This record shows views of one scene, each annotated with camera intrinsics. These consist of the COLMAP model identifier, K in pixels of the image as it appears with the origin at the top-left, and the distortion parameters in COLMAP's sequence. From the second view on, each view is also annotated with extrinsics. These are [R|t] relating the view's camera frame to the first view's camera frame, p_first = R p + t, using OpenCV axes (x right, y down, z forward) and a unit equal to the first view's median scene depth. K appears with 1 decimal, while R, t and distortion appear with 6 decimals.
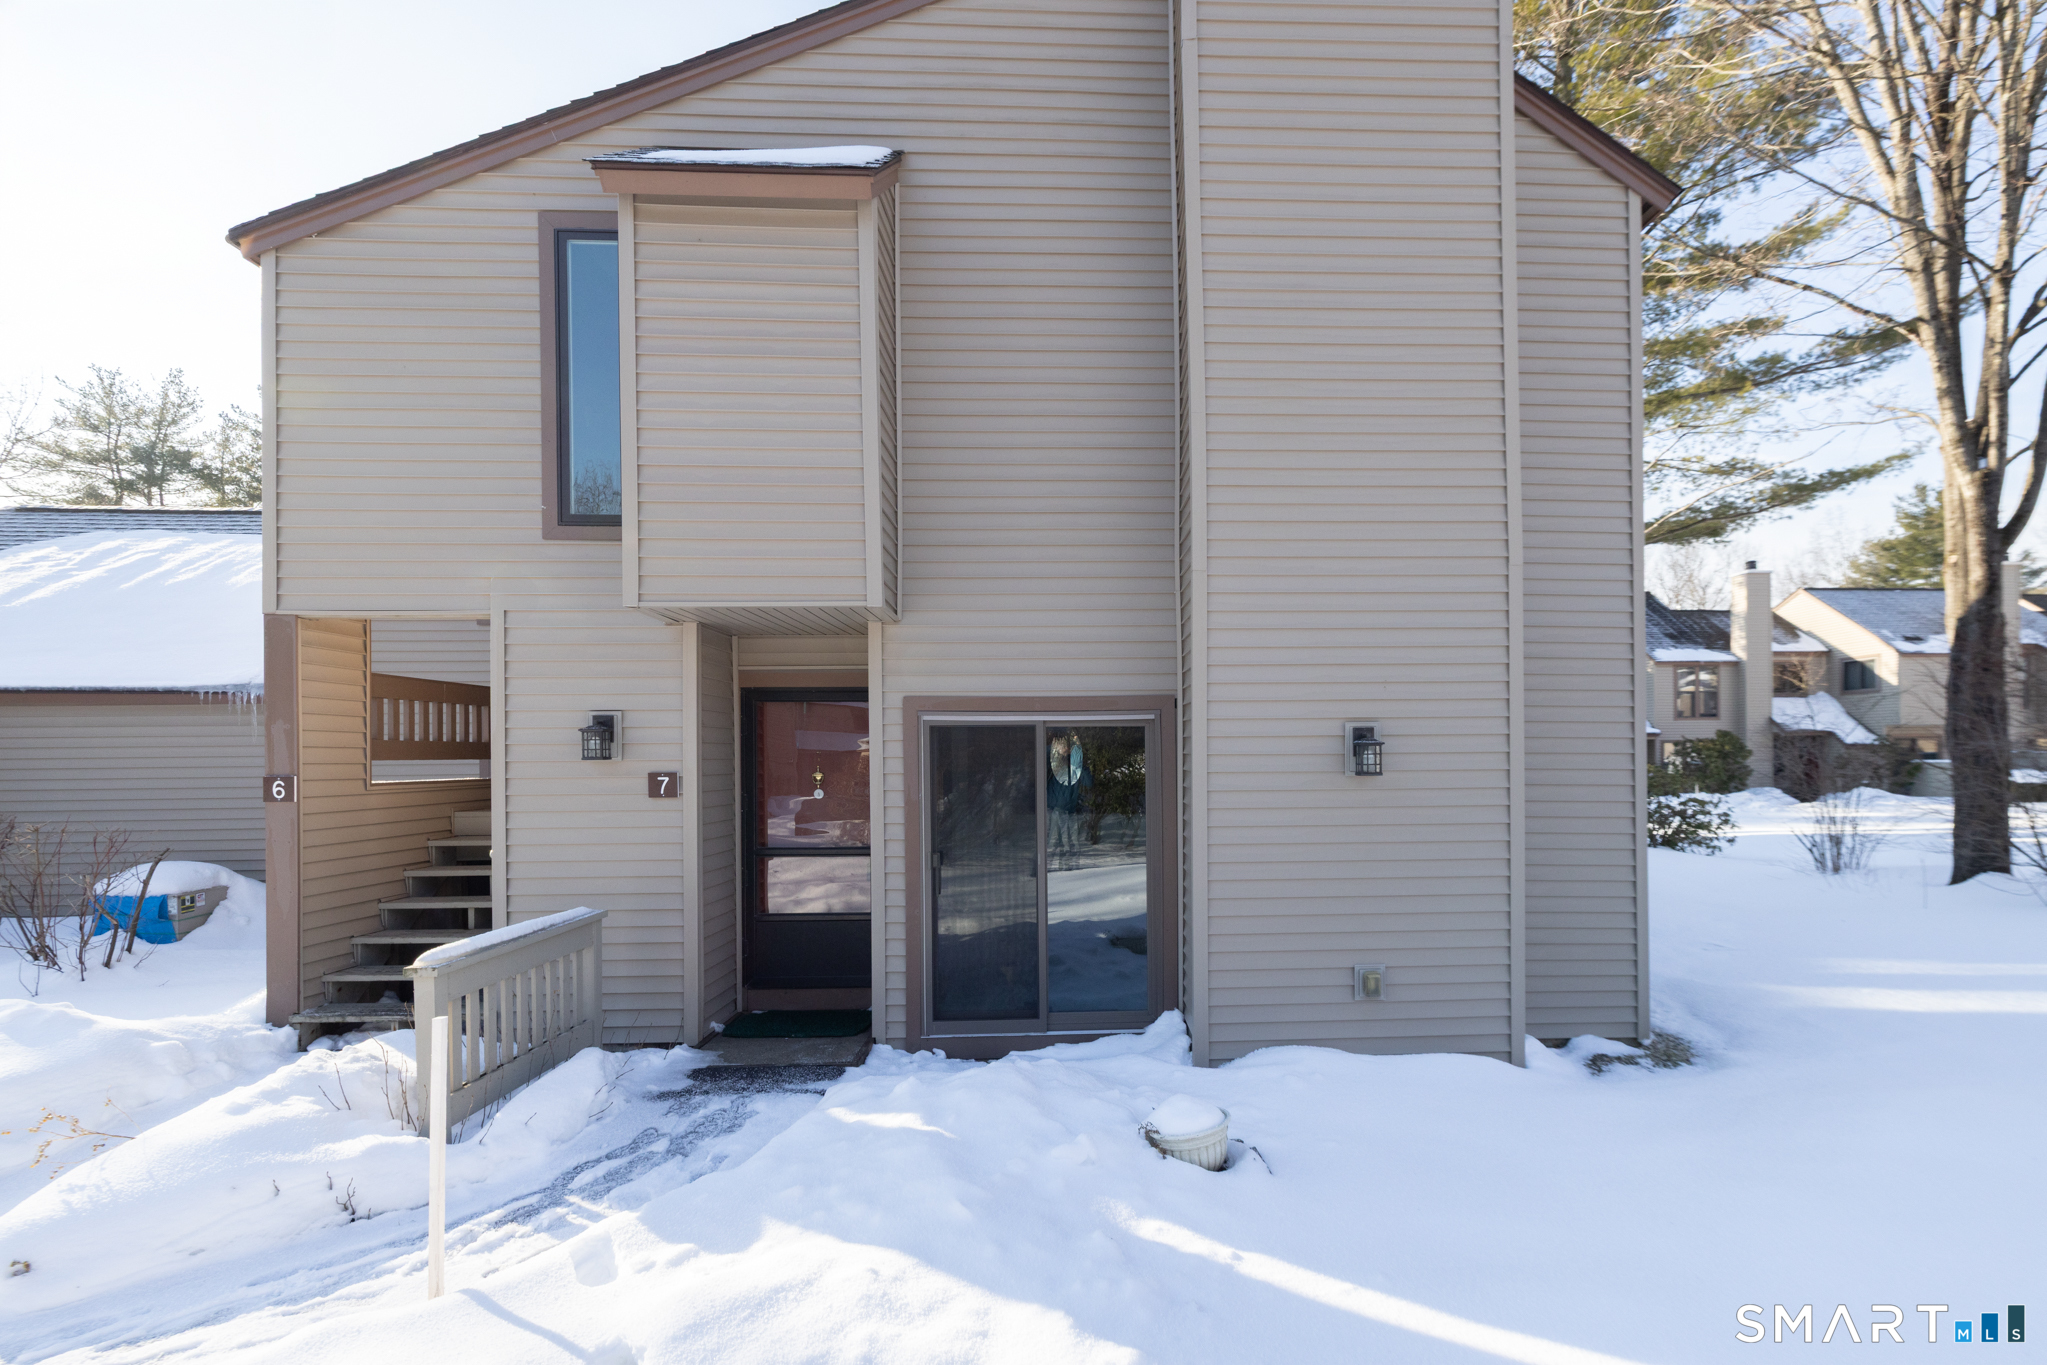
lens RADIAL K [[891.3, 0, 1017.1], [0, 891.3, 765.5], [0, 0, 1]] dist [0.003315, 0.000185]
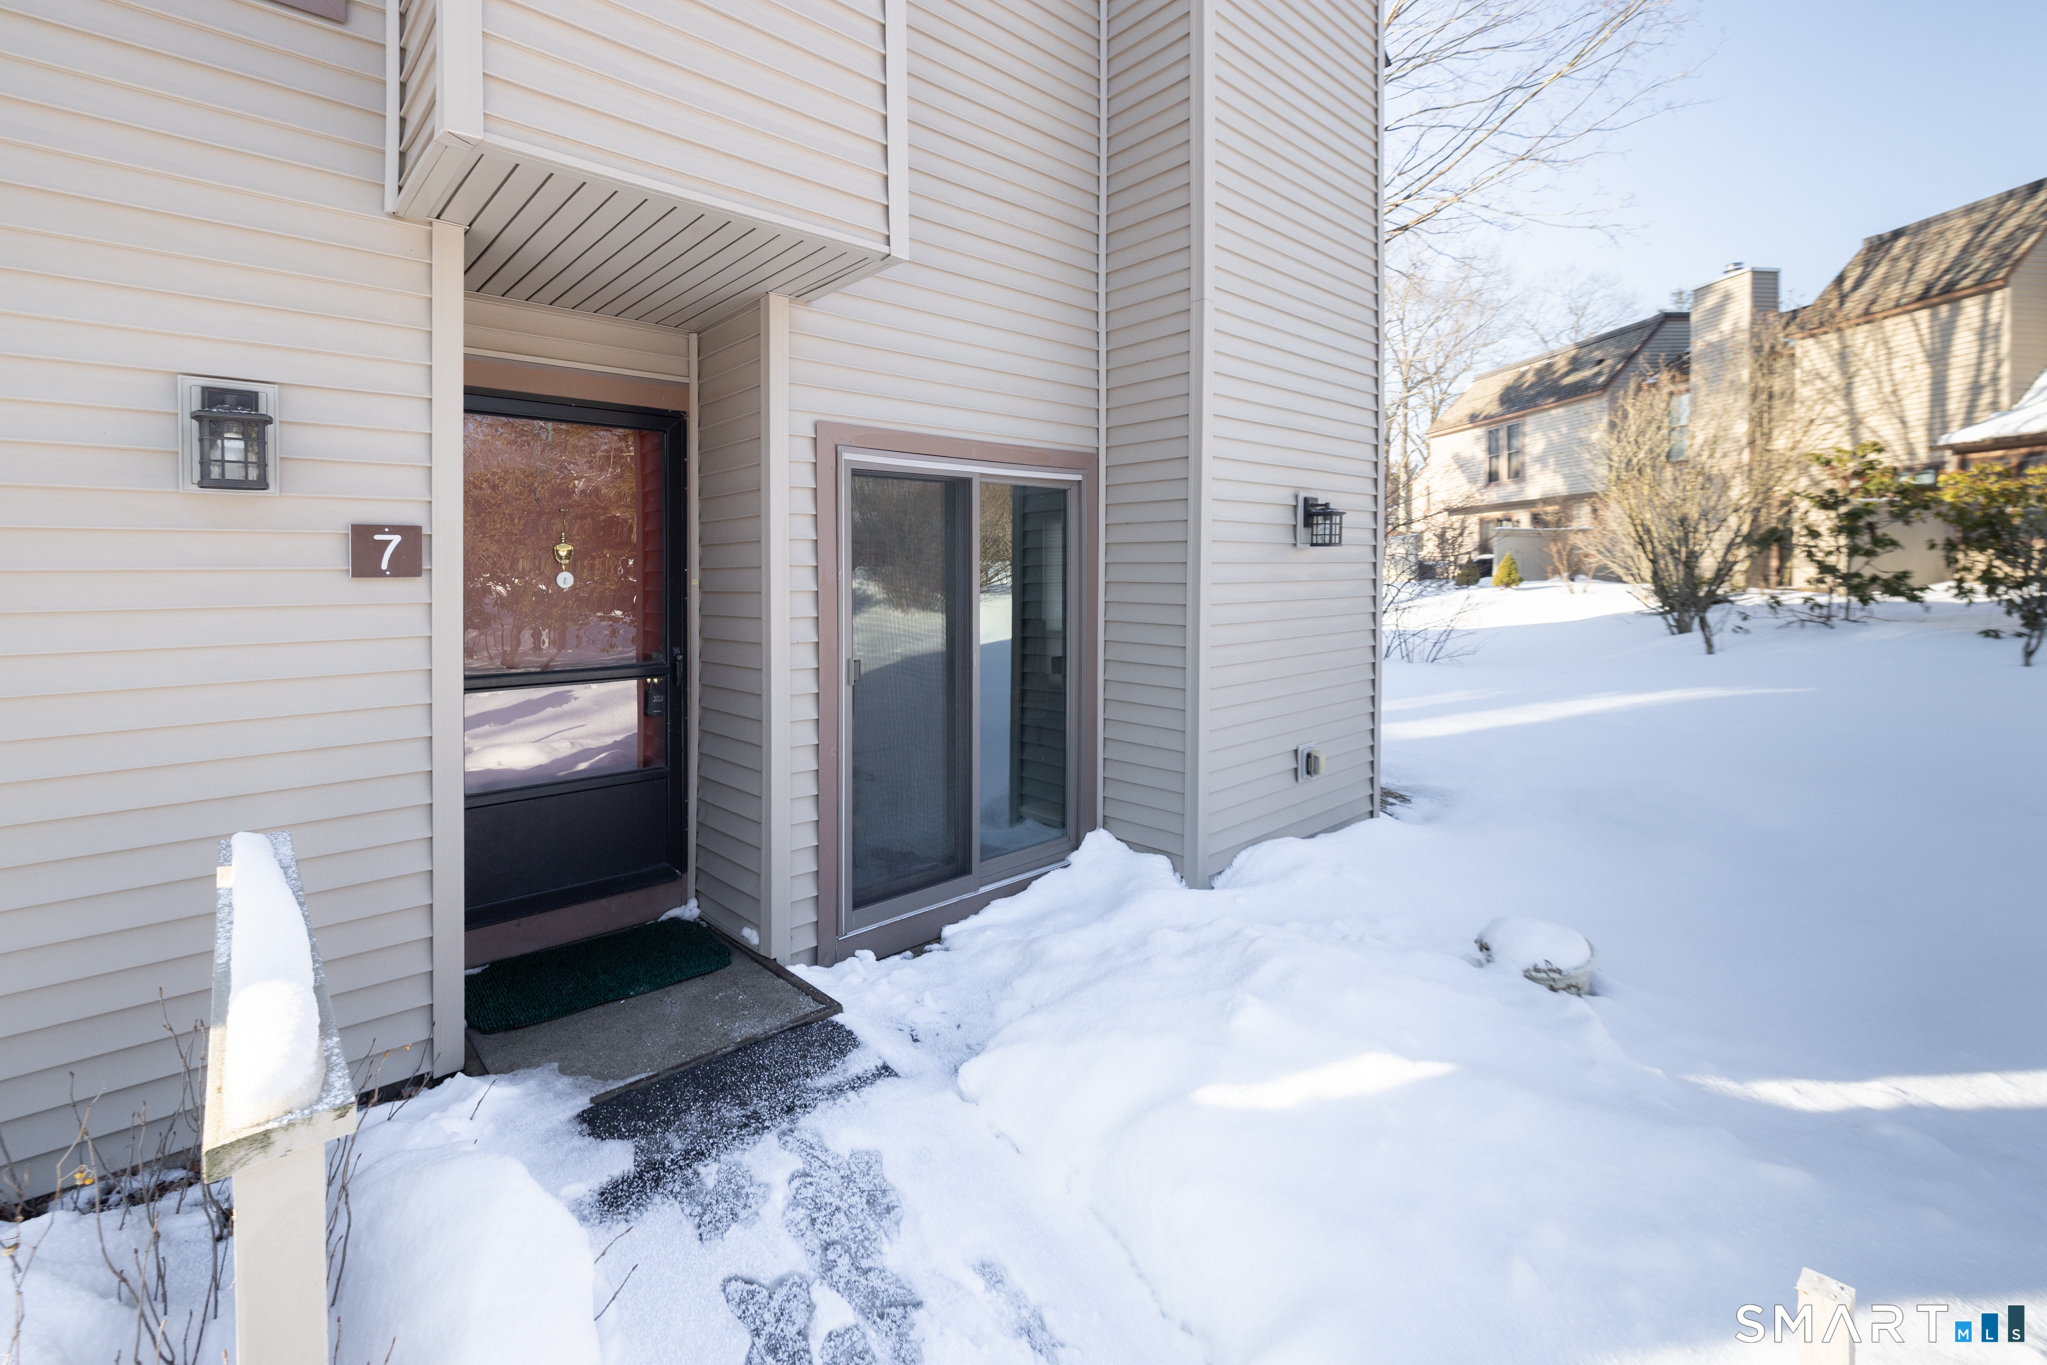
lens RADIAL K [[891.3, 0, 962.0], [0, 891.3, 585.5], [0, 0, 1]] dist [0.003315, 0.000185]
pose [[0.783778, -0.009204, 0.620973, -0.455195], [0.004686, 0.999949, 0.008907, 0.037683], [-0.621023, -0.004072, 0.783782, 0.436168]]
